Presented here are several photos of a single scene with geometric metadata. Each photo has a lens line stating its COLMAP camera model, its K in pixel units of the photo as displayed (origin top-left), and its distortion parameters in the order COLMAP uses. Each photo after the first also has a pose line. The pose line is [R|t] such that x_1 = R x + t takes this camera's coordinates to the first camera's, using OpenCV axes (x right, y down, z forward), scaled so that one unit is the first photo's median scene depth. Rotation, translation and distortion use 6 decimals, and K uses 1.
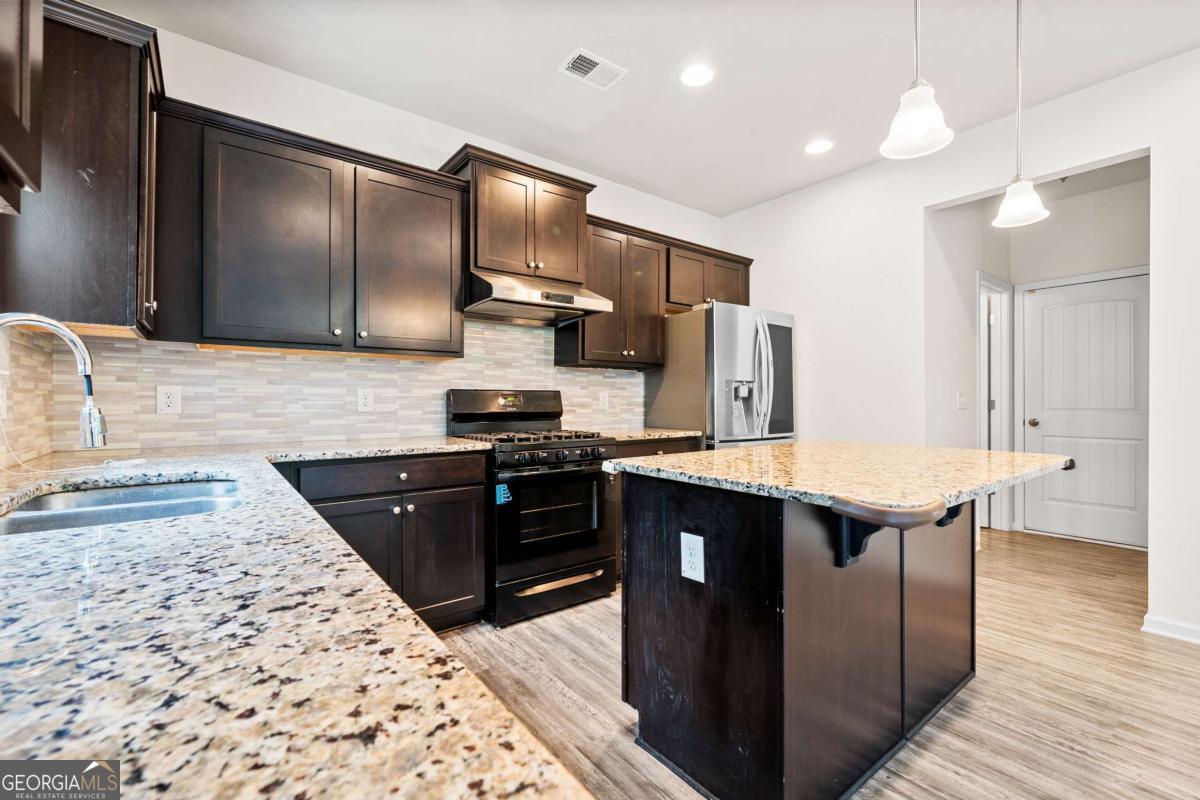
lens RADIAL K [[509.0, 0, 603.7], [0, 509.0, 398.9], [0, 0, 1]] dist [-0.001843, -0.000492]
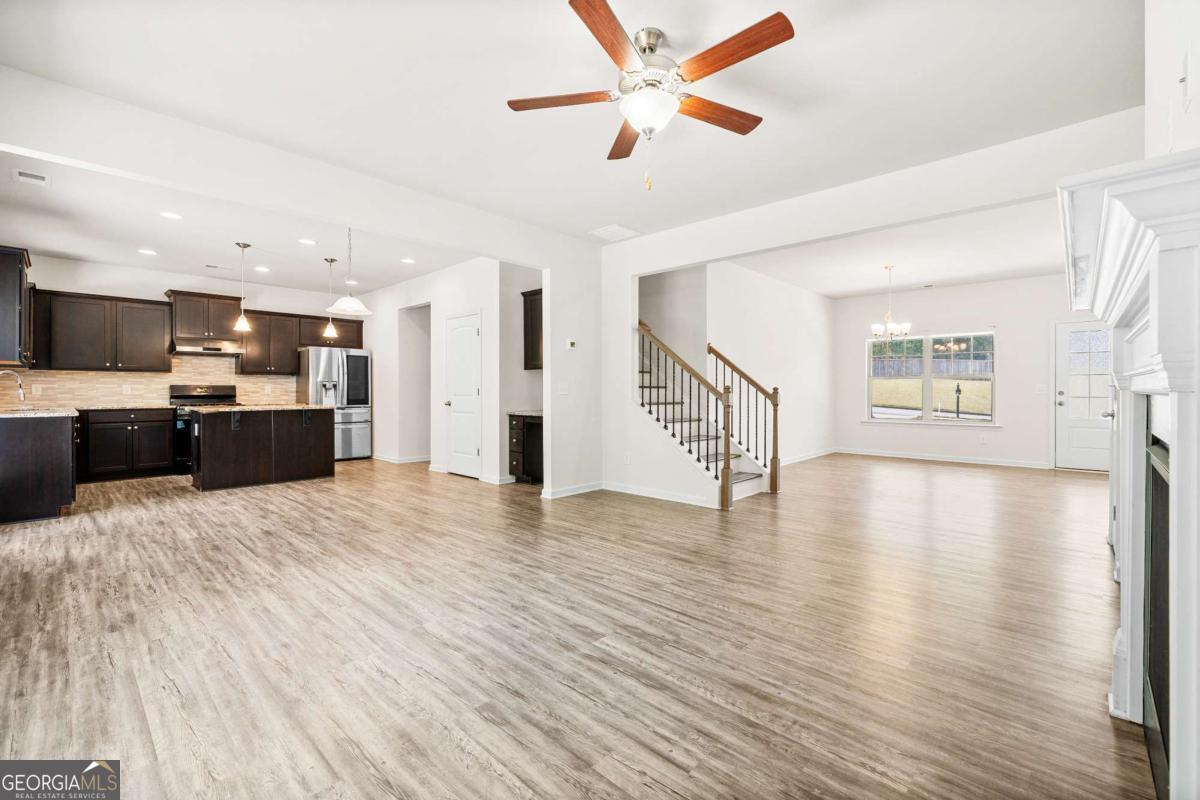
lens RADIAL K [[510.7, 0, 601.0], [0, 510.7, 392.4], [0, 0, 1]] dist [-0.001464, -0.000317]
pose [[0.987792, -0.000777, 0.155778, 1.303317], [-0.000336, 0.999975, 0.007119, -0.001954], [-0.155780, -0.007085, 0.987766, -1.656325]]
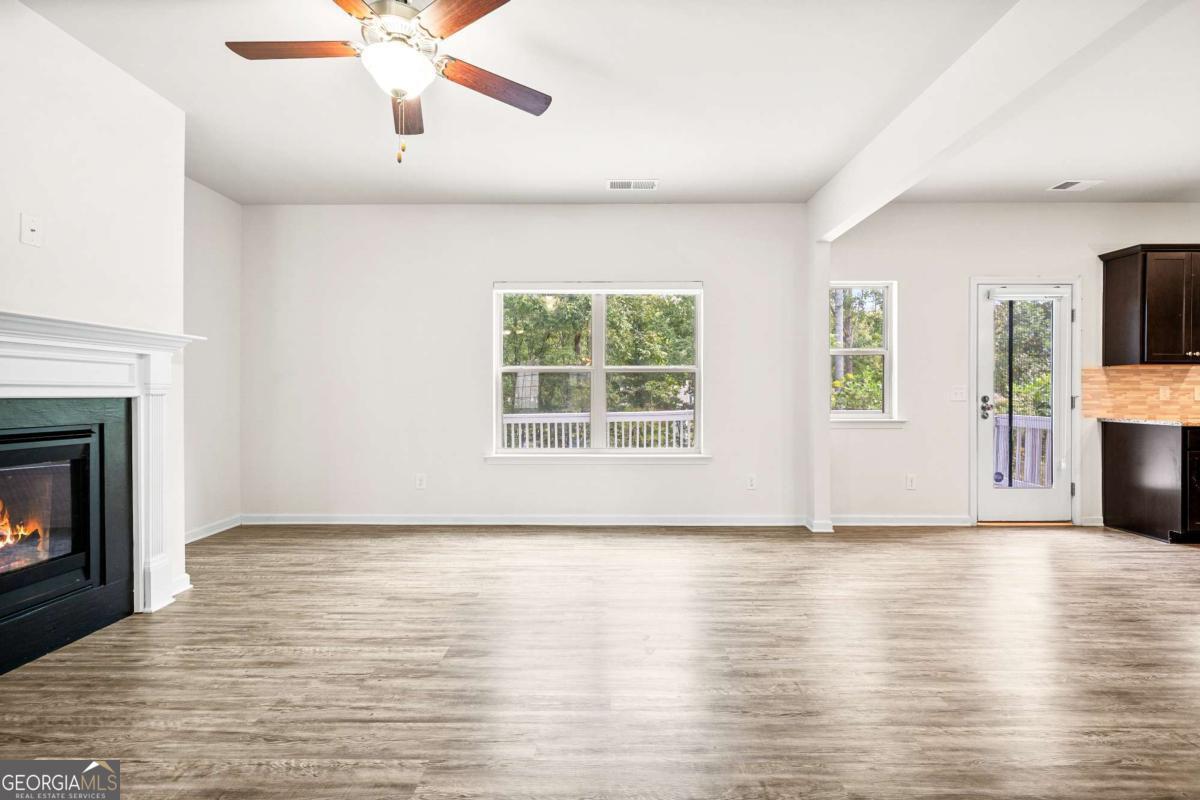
lens RADIAL K [[510.7, 0, 601.0], [0, 510.7, 392.4], [0, 0, 1]] dist [-0.001464, -0.000317]
pose [[-0.622533, -0.001426, -0.782592, 1.860209], [0.000850, 0.999997, -0.002499, -0.001700], [0.782593, -0.002221, -0.622530, -0.265493]]
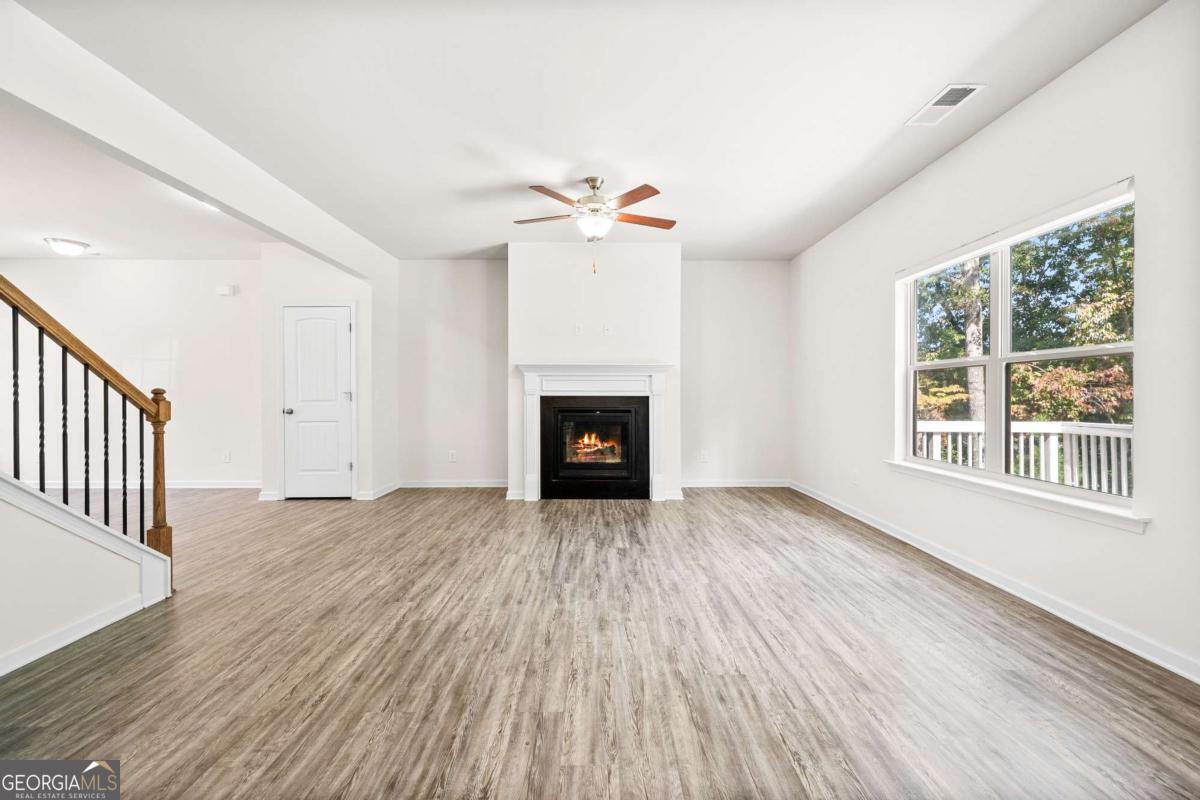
lens RADIAL K [[509.8, 0, 602.3], [0, 509.8, 396.0], [0, 0, 1]] dist [-0.002809, 0.000524]
pose [[-0.795245, -0.001816, 0.606285, 0.704998], [-0.000154, 0.999996, 0.002794, -0.001094], [-0.606288, 0.002129, -0.795242, 0.118787]]
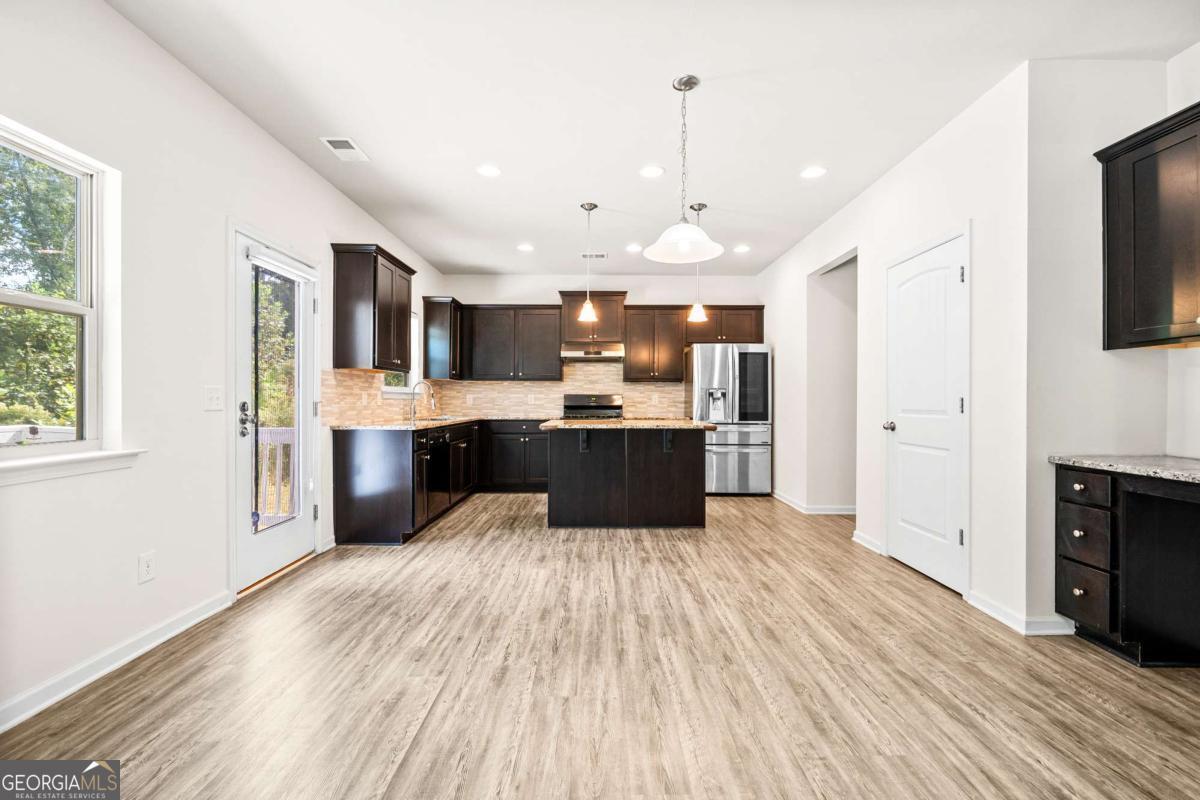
lens RADIAL K [[509.7, 0, 602.1], [0, 509.7, 402.1], [0, 0, 1]] dist [-0.001824, -0.000320]
pose [[0.793282, 0.004898, -0.608834, 1.177413], [-0.000618, 0.999974, 0.007239, -0.002188], [0.608854, -0.005367, 0.793264, -0.668728]]
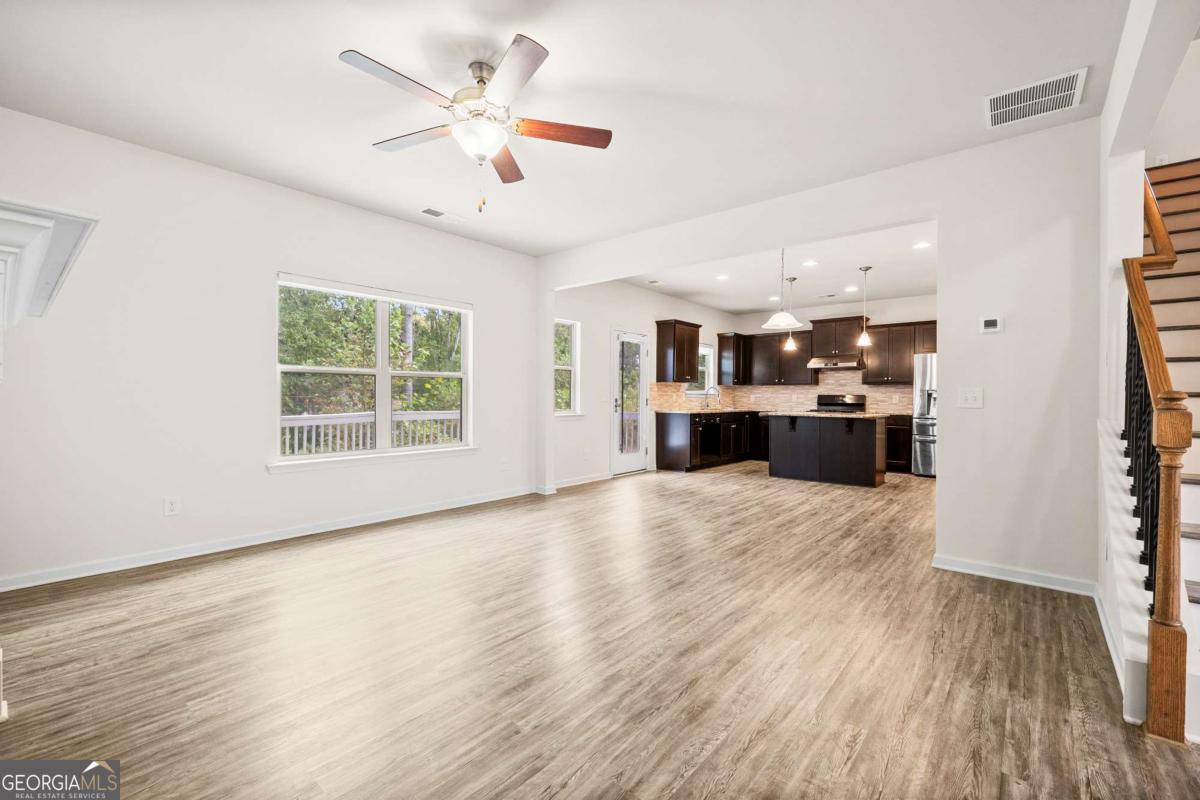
lens RADIAL K [[509.0, 0, 603.7], [0, 509.0, 398.9], [0, 0, 1]] dist [-0.001843, -0.000492]
pose [[0.206450, 0.004992, -0.978444, 2.366597], [-0.004317, 0.999982, 0.004191, -0.002084], [0.978448, 0.003358, 0.206468, -0.865397]]
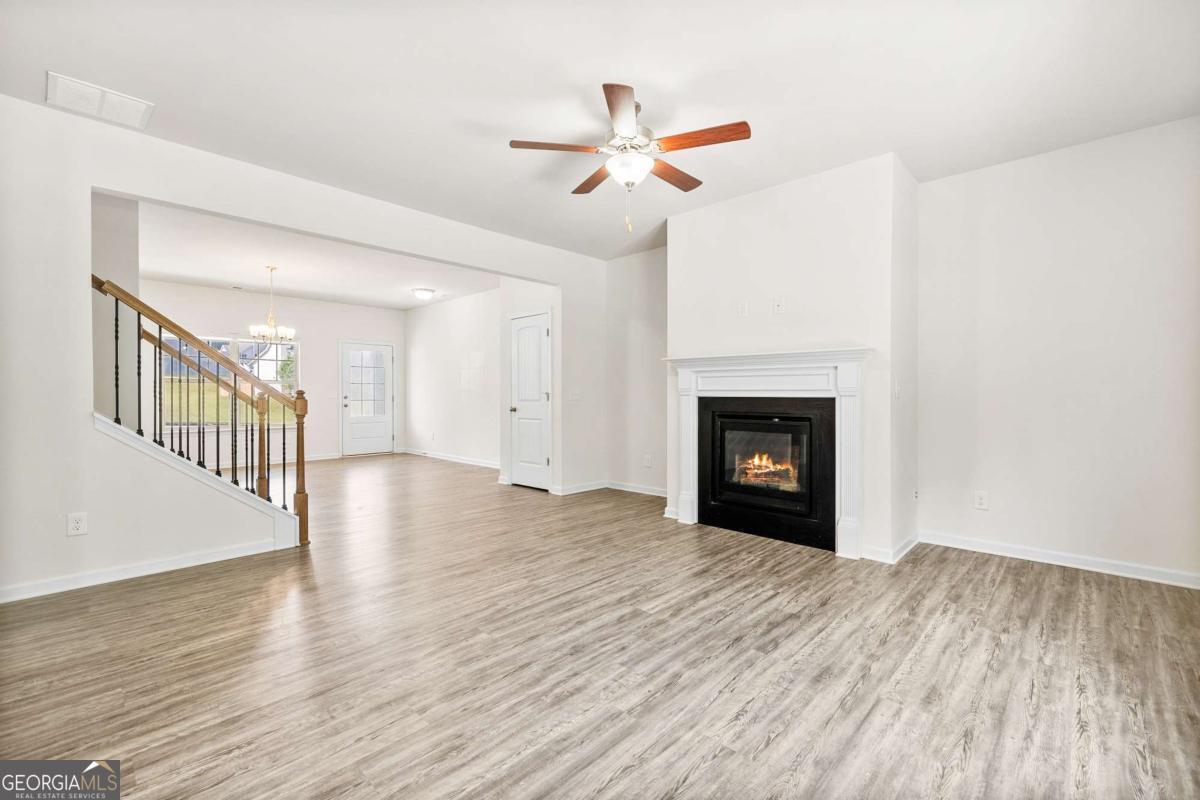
lens RADIAL K [[509.0, 0, 603.7], [0, 509.0, 398.9], [0, 0, 1]] dist [-0.001843, -0.000492]
pose [[-0.149078, -0.007938, 0.988794, 0.560433], [-0.001891, 0.999968, 0.007742, -0.001203], [-0.988824, -0.000715, -0.149089, -0.701768]]
